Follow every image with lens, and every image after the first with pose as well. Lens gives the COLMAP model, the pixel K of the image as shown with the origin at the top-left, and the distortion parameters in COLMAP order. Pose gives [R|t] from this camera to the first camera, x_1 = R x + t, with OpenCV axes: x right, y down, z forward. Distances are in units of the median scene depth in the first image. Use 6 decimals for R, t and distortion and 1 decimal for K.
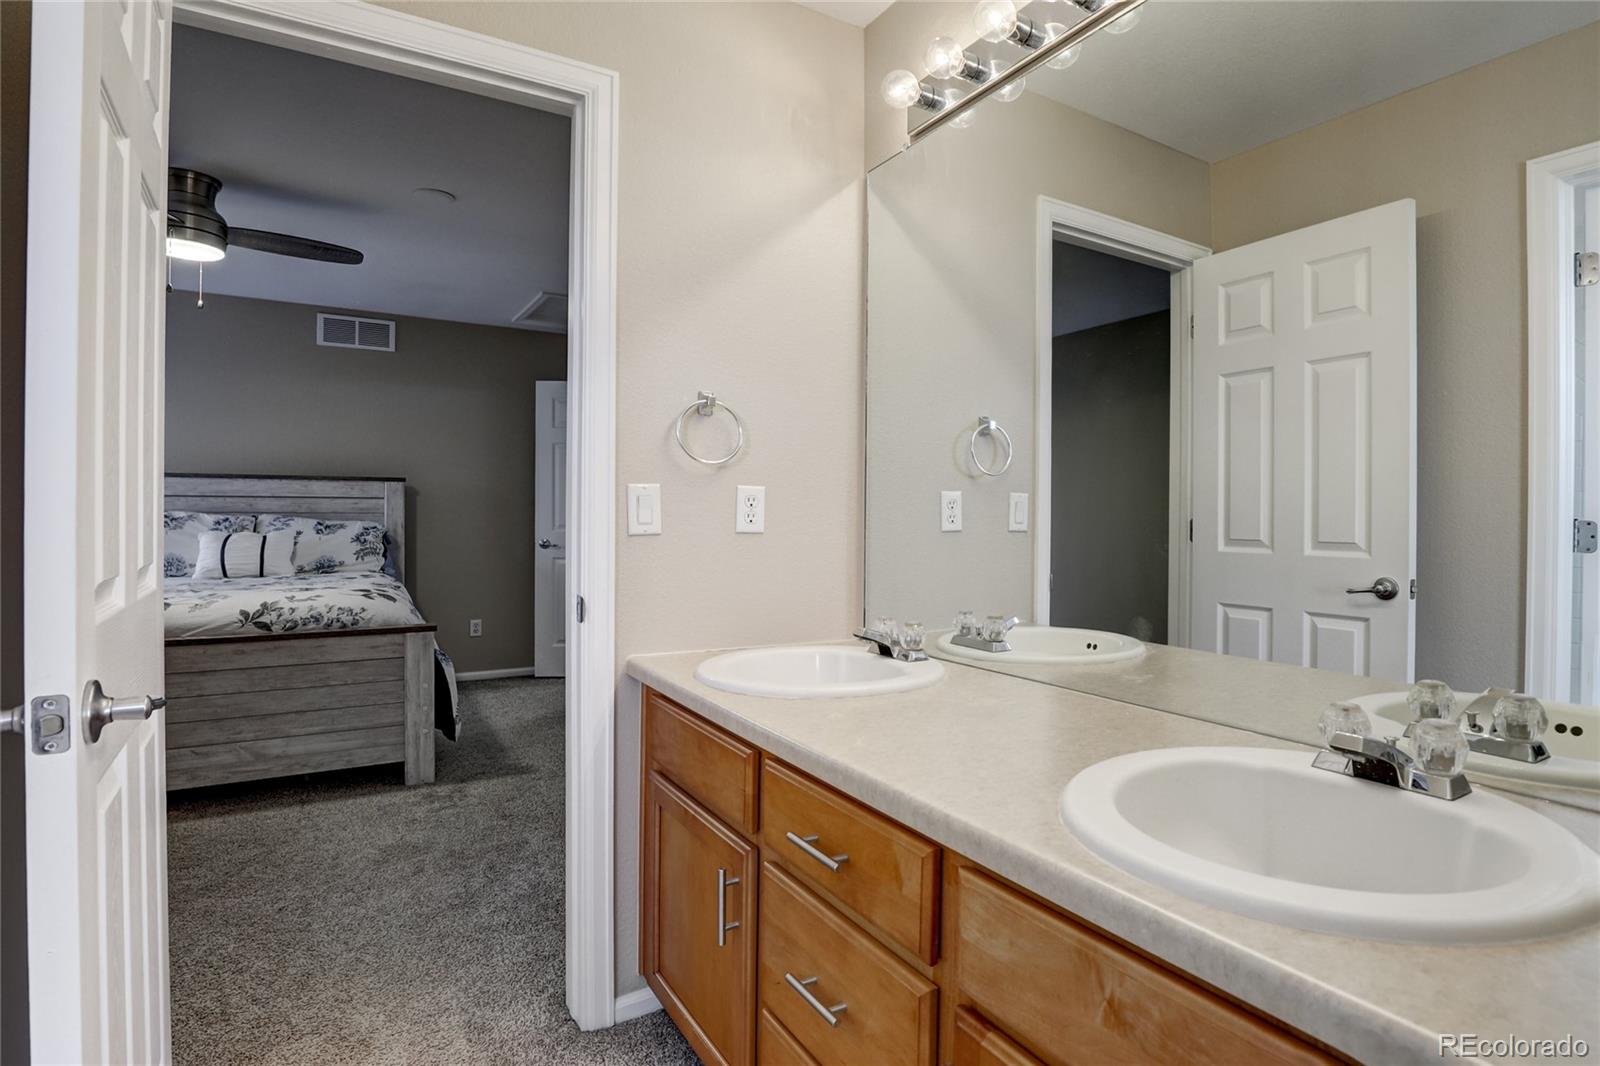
lens RADIAL K [[733.5, 0, 805.6], [0, 733.5, 520.5], [0, 0, 1]] dist [-0.009317, -0.000001]
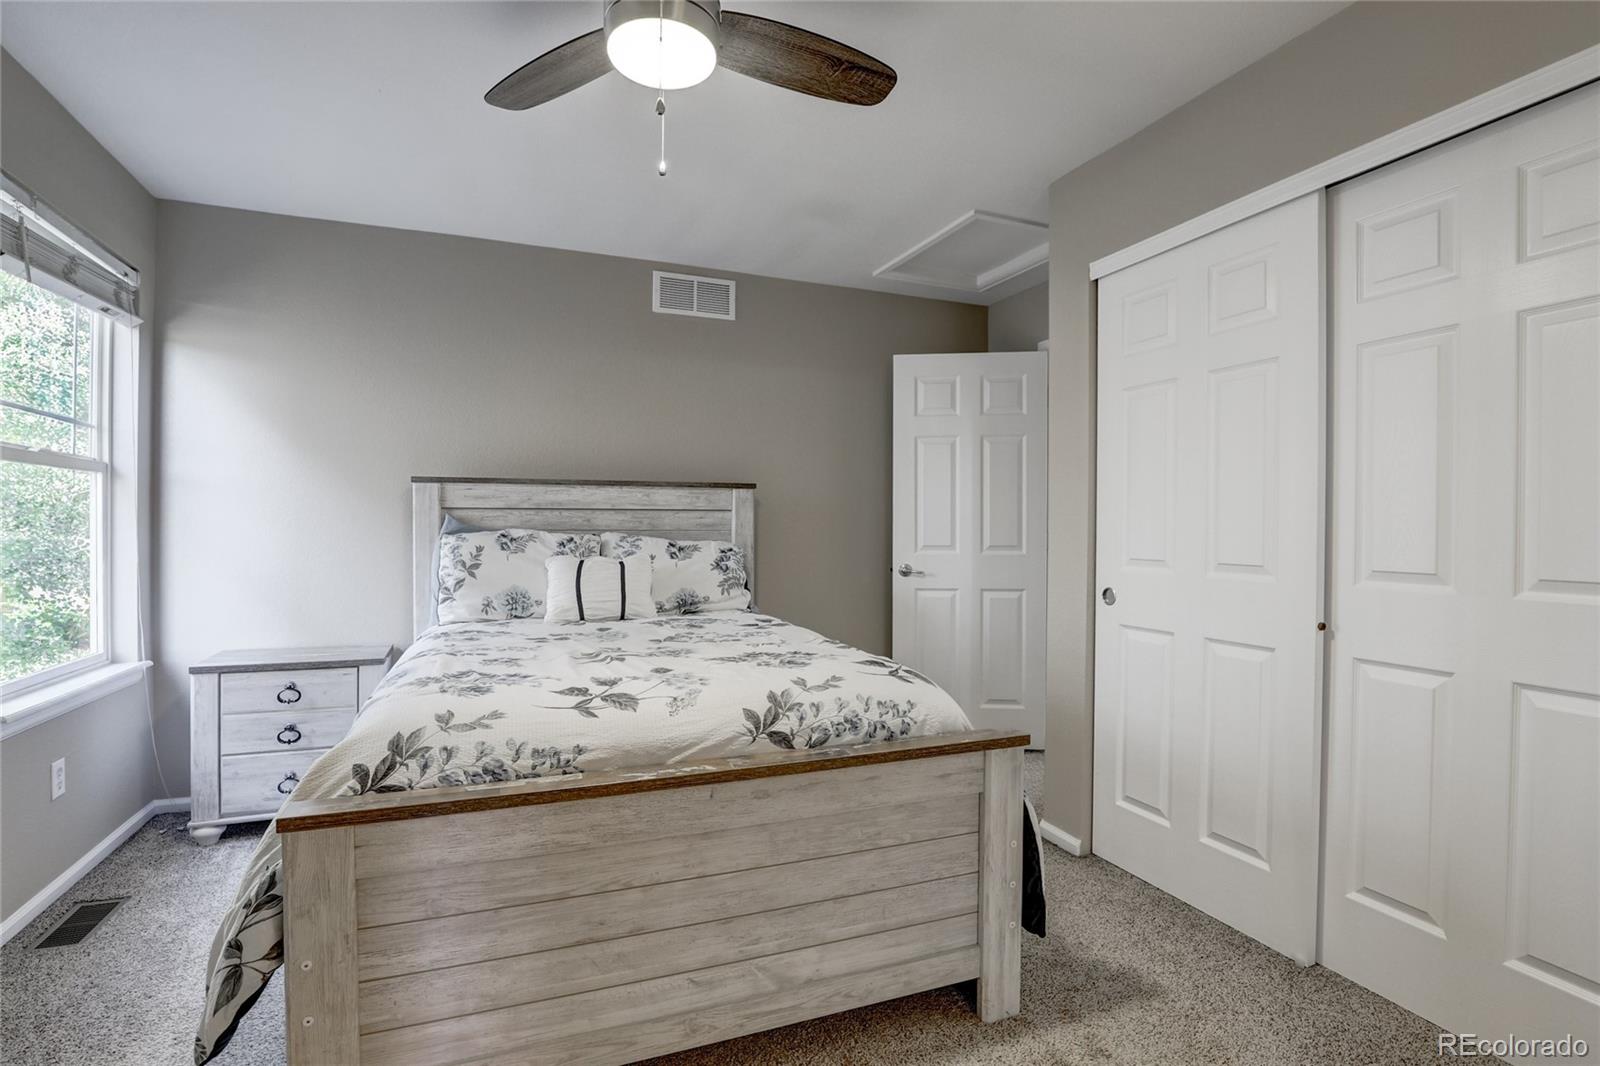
lens RADIAL K [[735.6, 0, 791.2], [0, 735.6, 531.9], [0, 0, 1]] dist [-0.028386, 0.000632]
pose [[0.978426, -0.003649, -0.206565, -0.428237], [0.002645, 0.999983, -0.005137, -0.005050], [0.206580, 0.004479, 0.978419, 0.320337]]
